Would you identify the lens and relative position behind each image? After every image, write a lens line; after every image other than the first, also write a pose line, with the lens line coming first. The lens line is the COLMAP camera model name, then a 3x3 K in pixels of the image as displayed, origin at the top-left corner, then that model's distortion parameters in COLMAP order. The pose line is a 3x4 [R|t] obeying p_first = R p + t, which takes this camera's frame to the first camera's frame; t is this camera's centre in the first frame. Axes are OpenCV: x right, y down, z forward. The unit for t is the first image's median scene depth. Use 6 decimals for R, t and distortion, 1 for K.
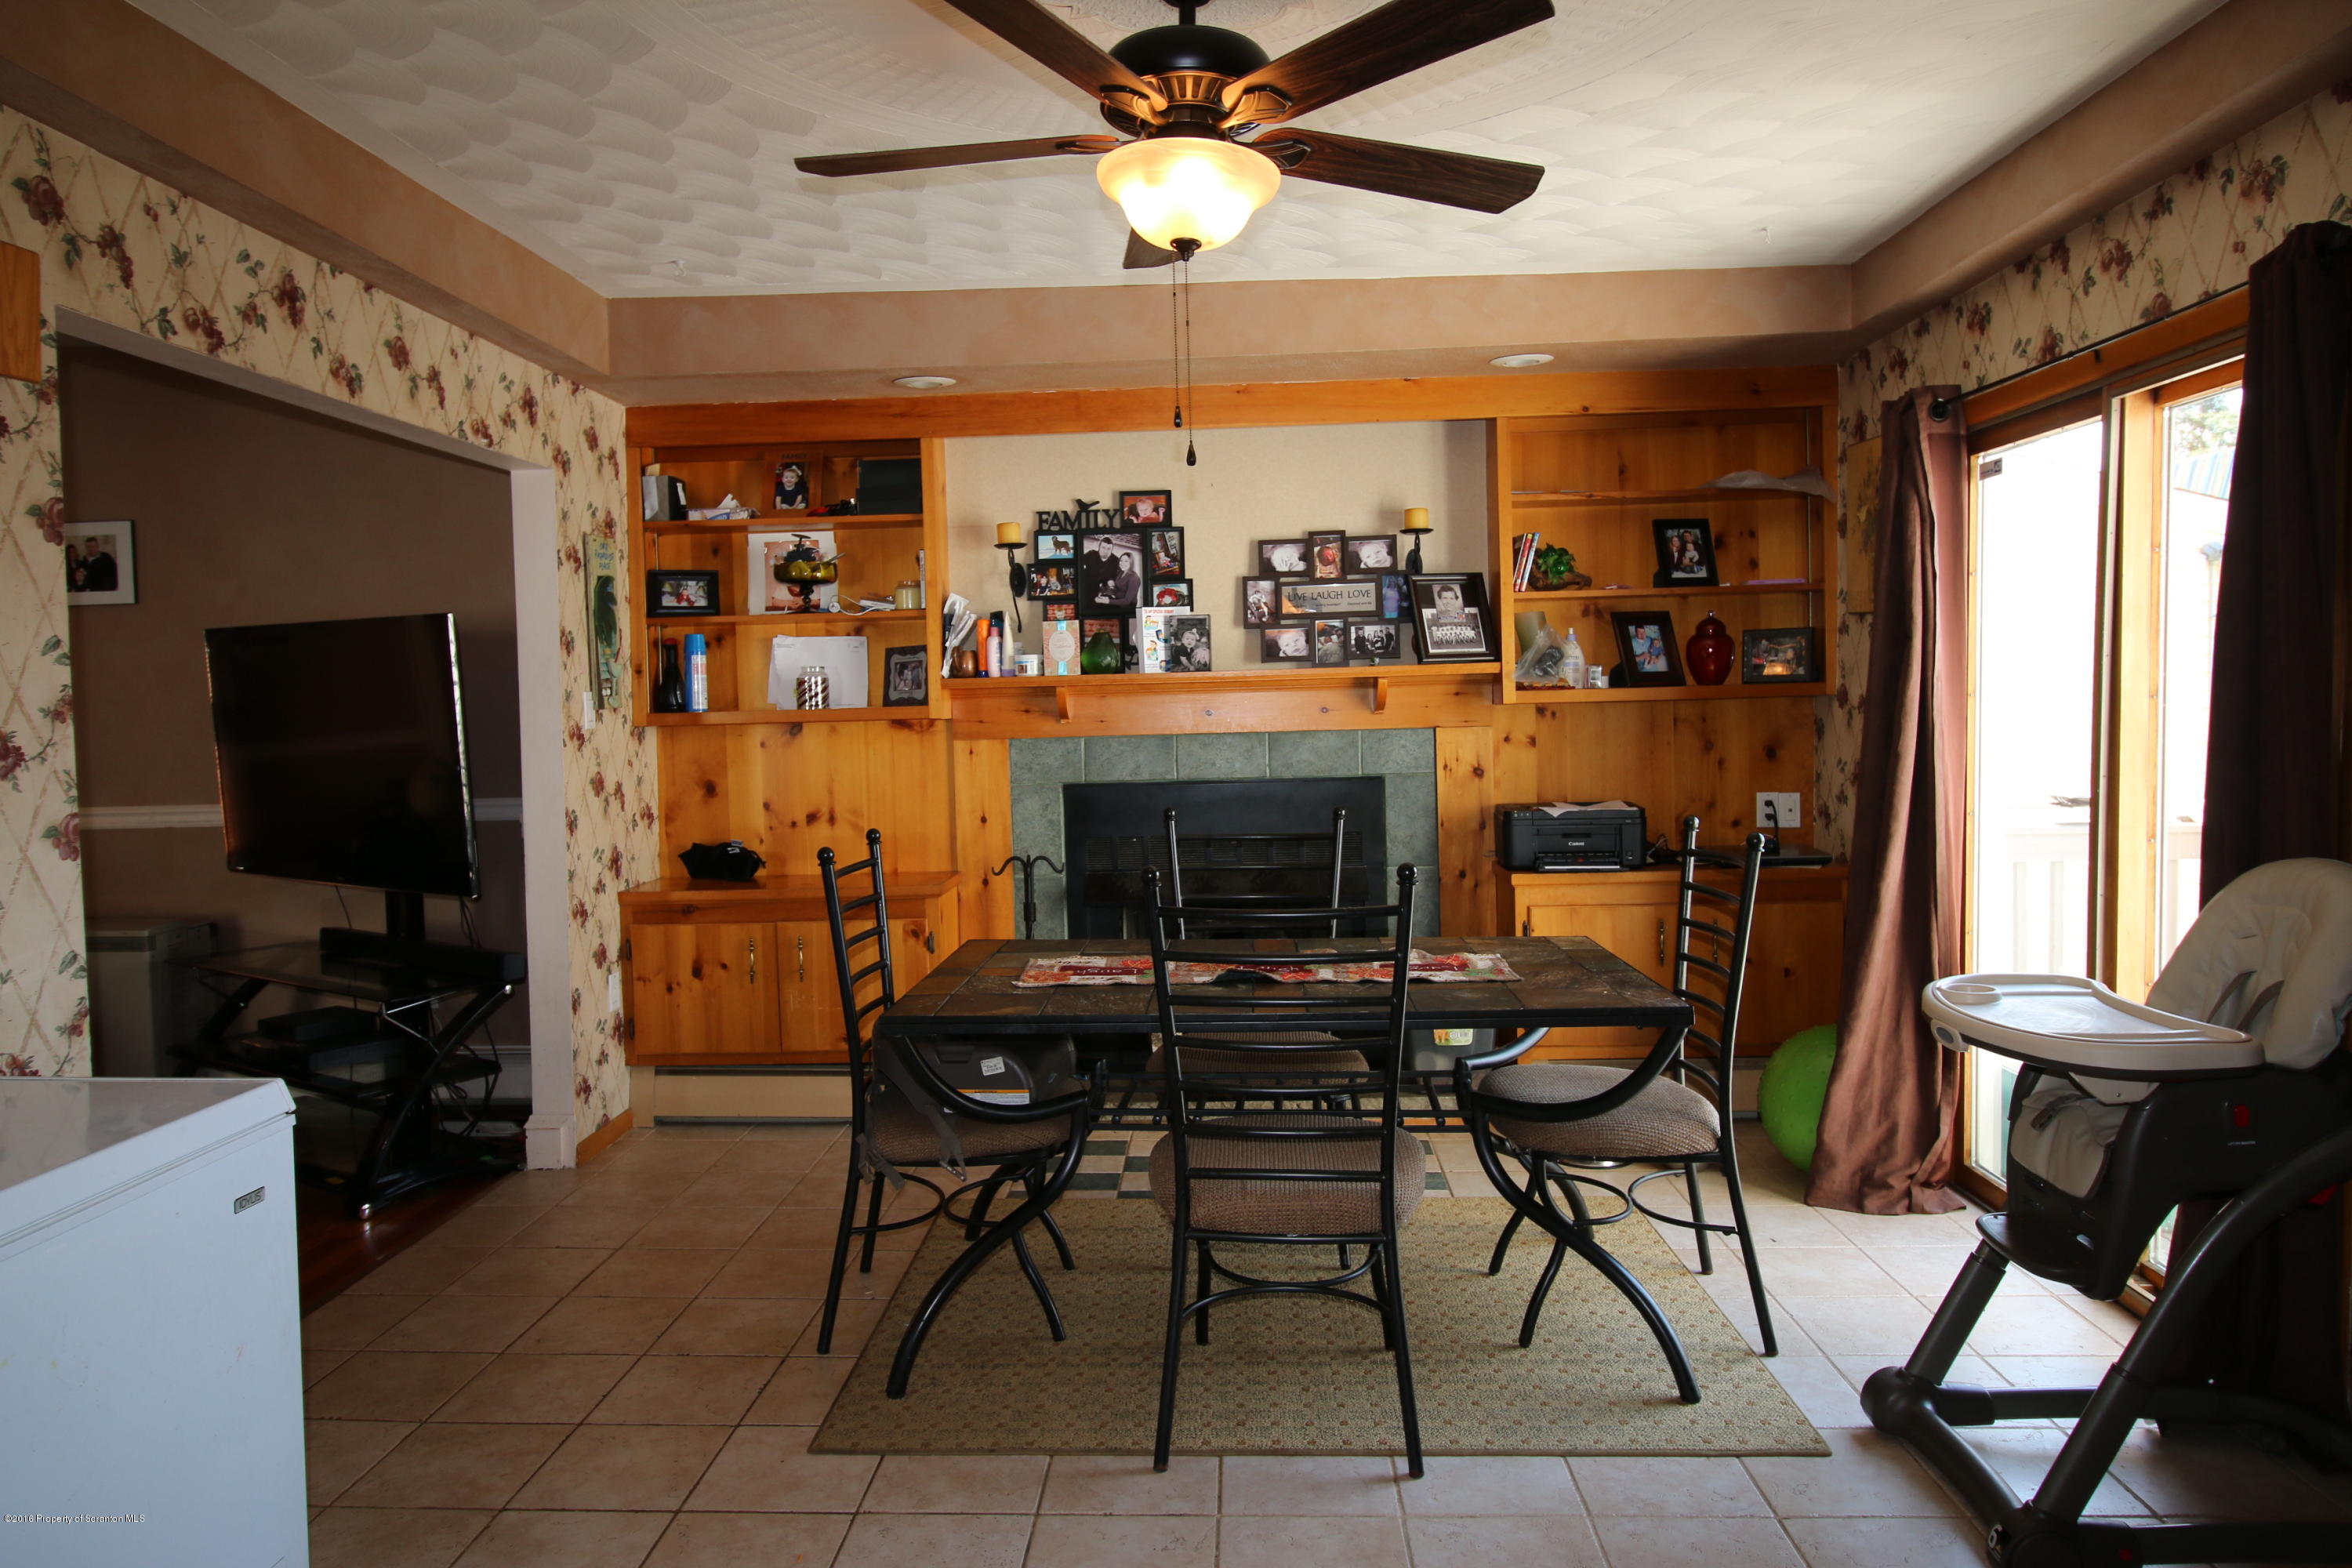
lens RADIAL K [[1595.1, 0, 1168.3], [0, 1595.1, 782.4], [0, 0, 1]] dist [0.010889, 0.000752]
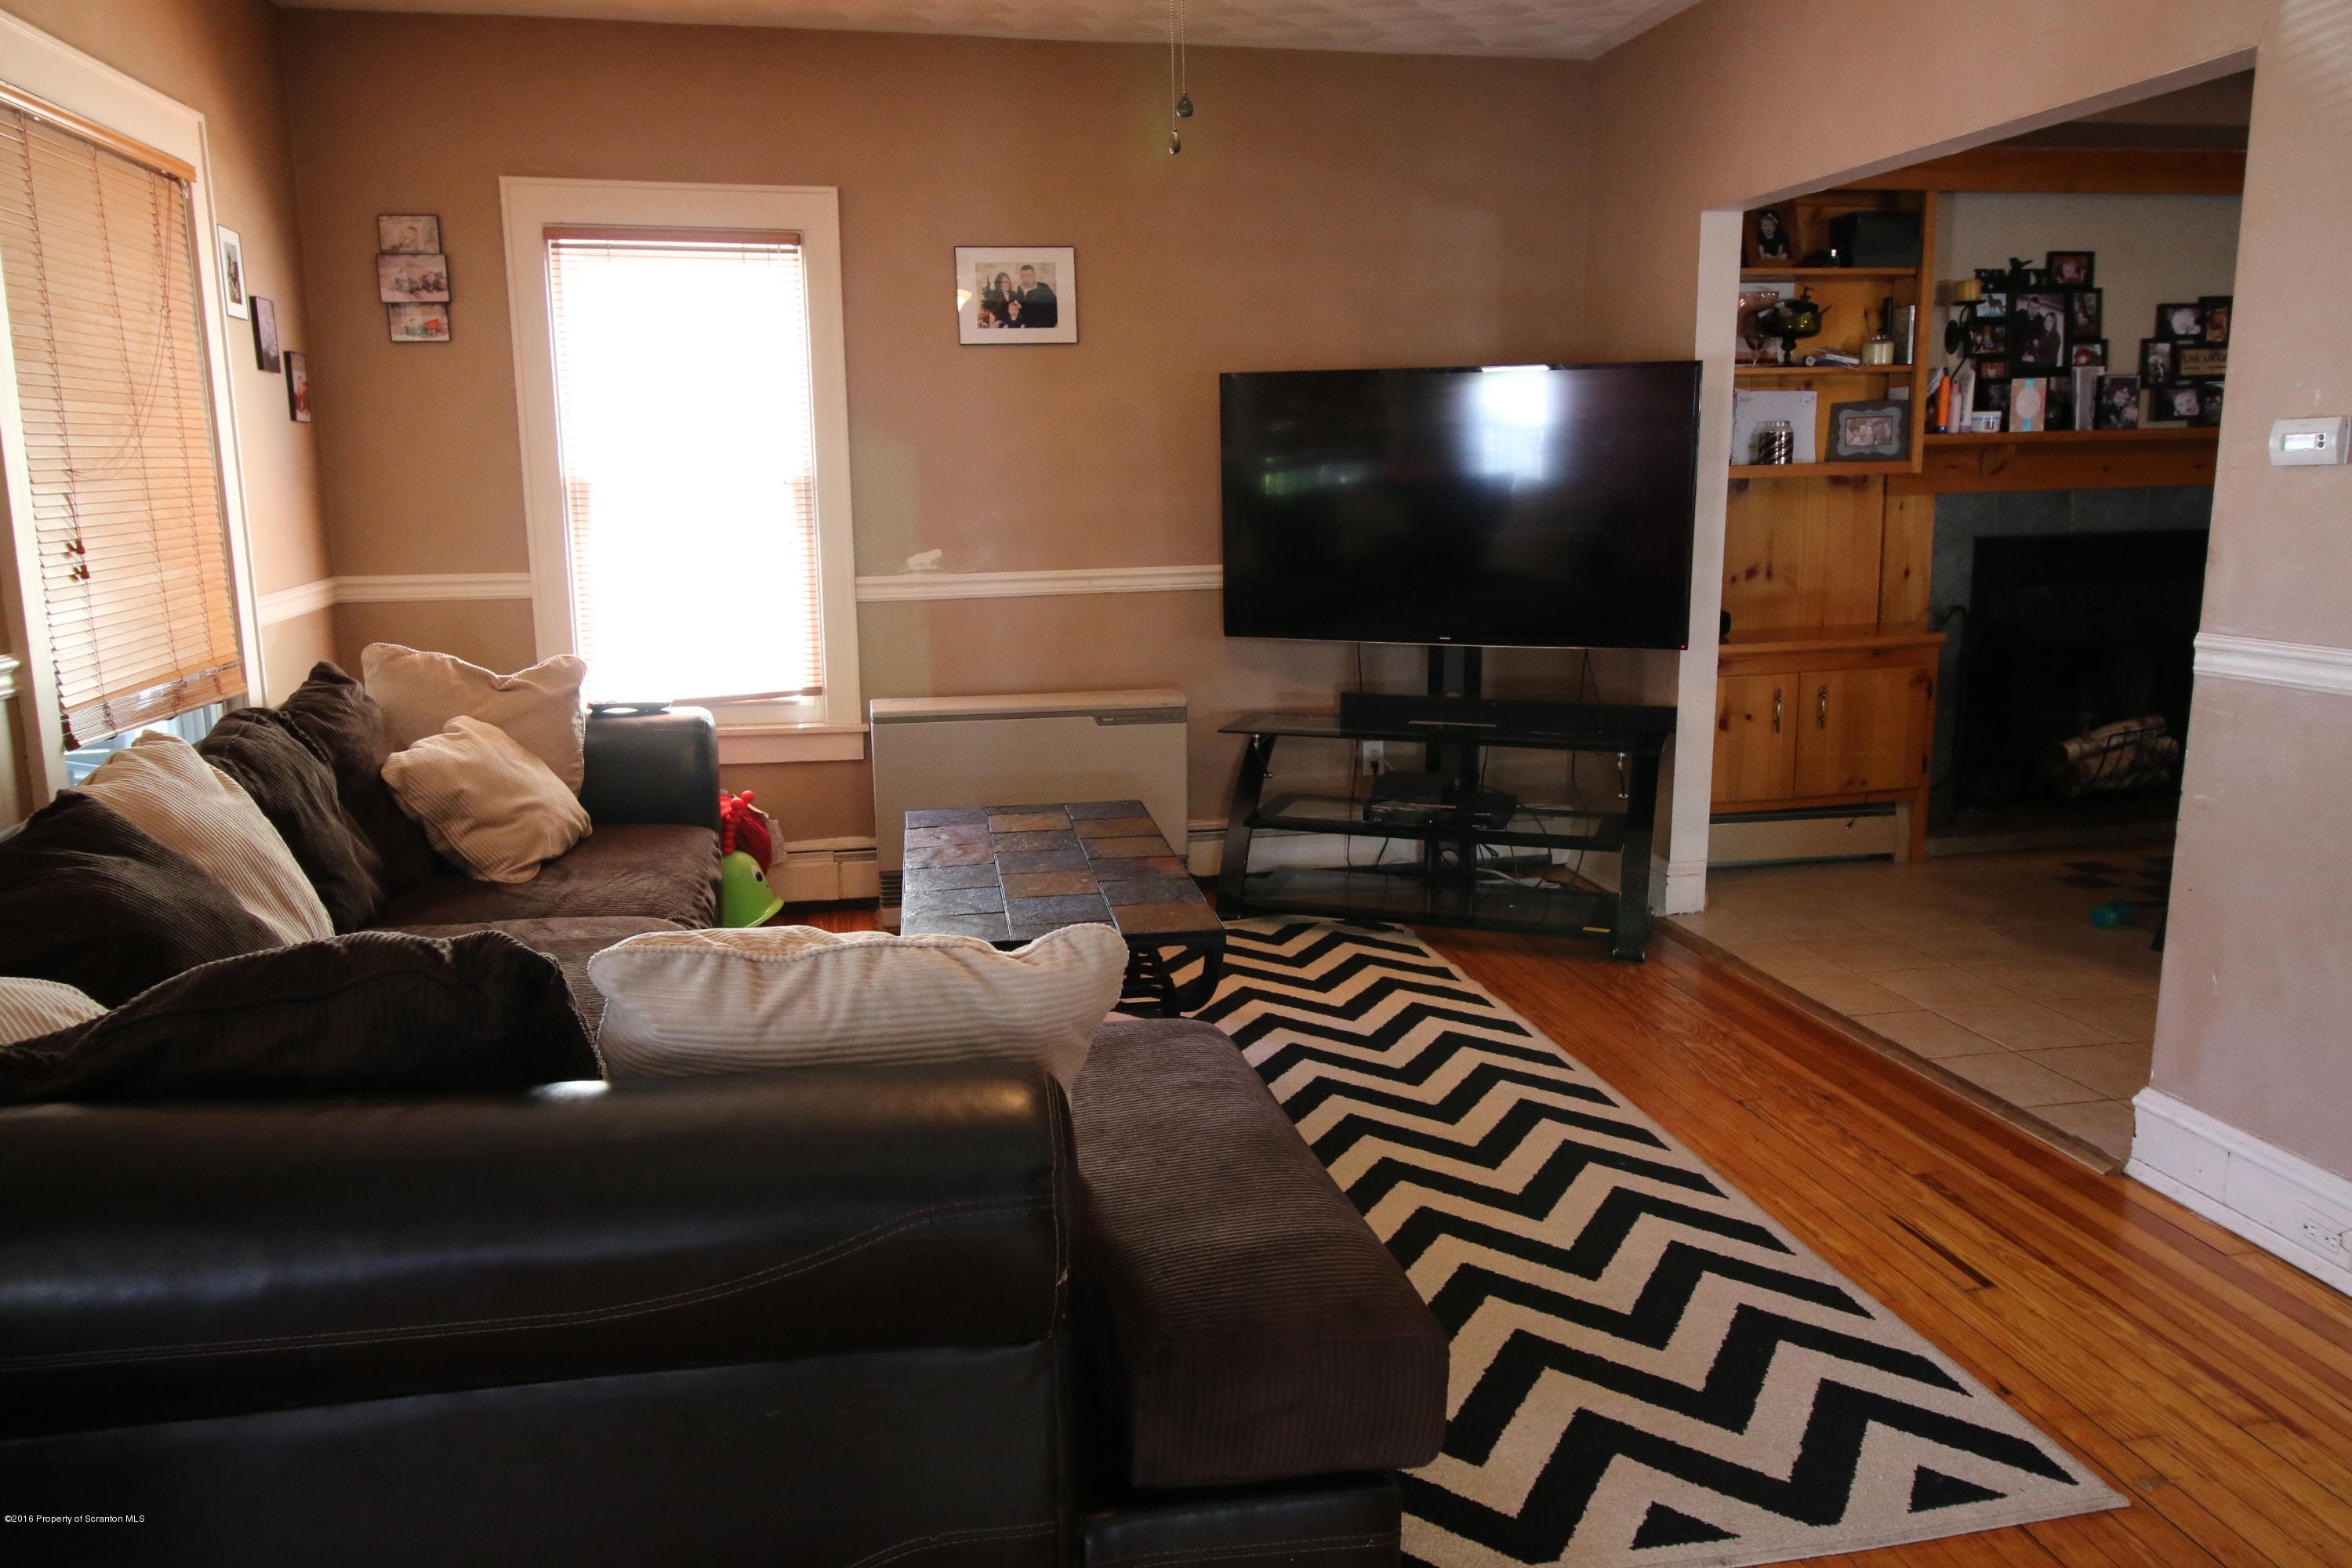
lens RADIAL K [[1677.2, 0, 1175.8], [0, 1677.2, 779.4], [0, 0, 1]] dist [0.011829, -0.010232]
pose [[0.969310, -0.040509, 0.242480, -0.860305], [0.009243, 0.991638, 0.128718, 0.011824], [-0.245666, -0.122526, 0.961580, 0.046023]]
